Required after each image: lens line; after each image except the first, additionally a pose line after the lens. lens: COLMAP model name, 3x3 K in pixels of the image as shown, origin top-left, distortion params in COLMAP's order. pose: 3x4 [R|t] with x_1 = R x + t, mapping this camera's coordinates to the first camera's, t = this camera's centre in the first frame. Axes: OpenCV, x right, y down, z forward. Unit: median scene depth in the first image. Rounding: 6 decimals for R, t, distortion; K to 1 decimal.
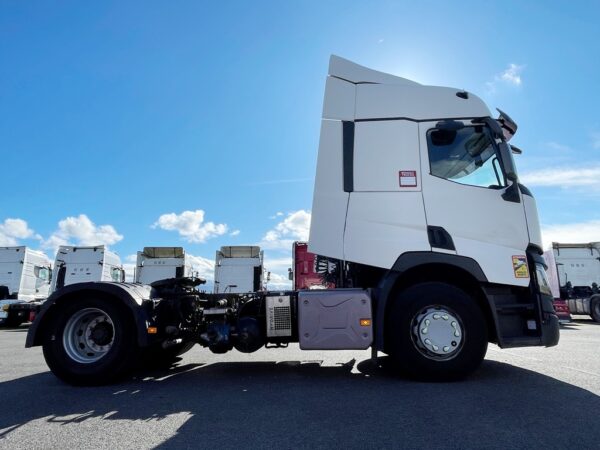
lens RADIAL K [[392.5, 0, 300.0], [0, 392.5, 225.0], [0, 0, 1]] dist [-0.017848, -0.001146]
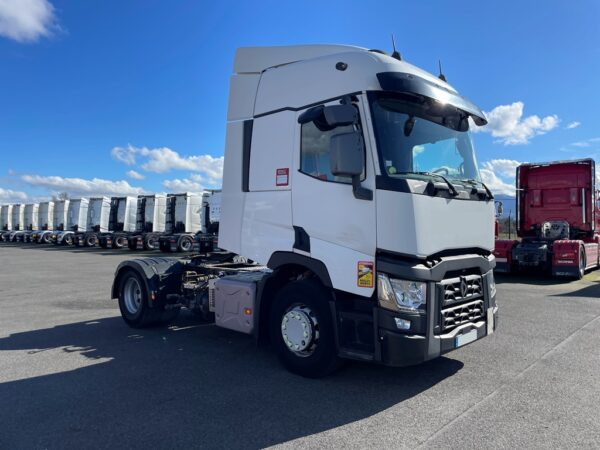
lens RADIAL K [[465.2, 0, 300.0], [0, 465.2, 225.0], [0, 0, 1]] dist [0.025018, -0.006938]
pose [[0.766056, 0.006285, -0.642743, 1.112731], [0.125845, 0.979134, 0.159563, -0.189305], [0.630335, -0.203121, 0.749280, 0.126783]]
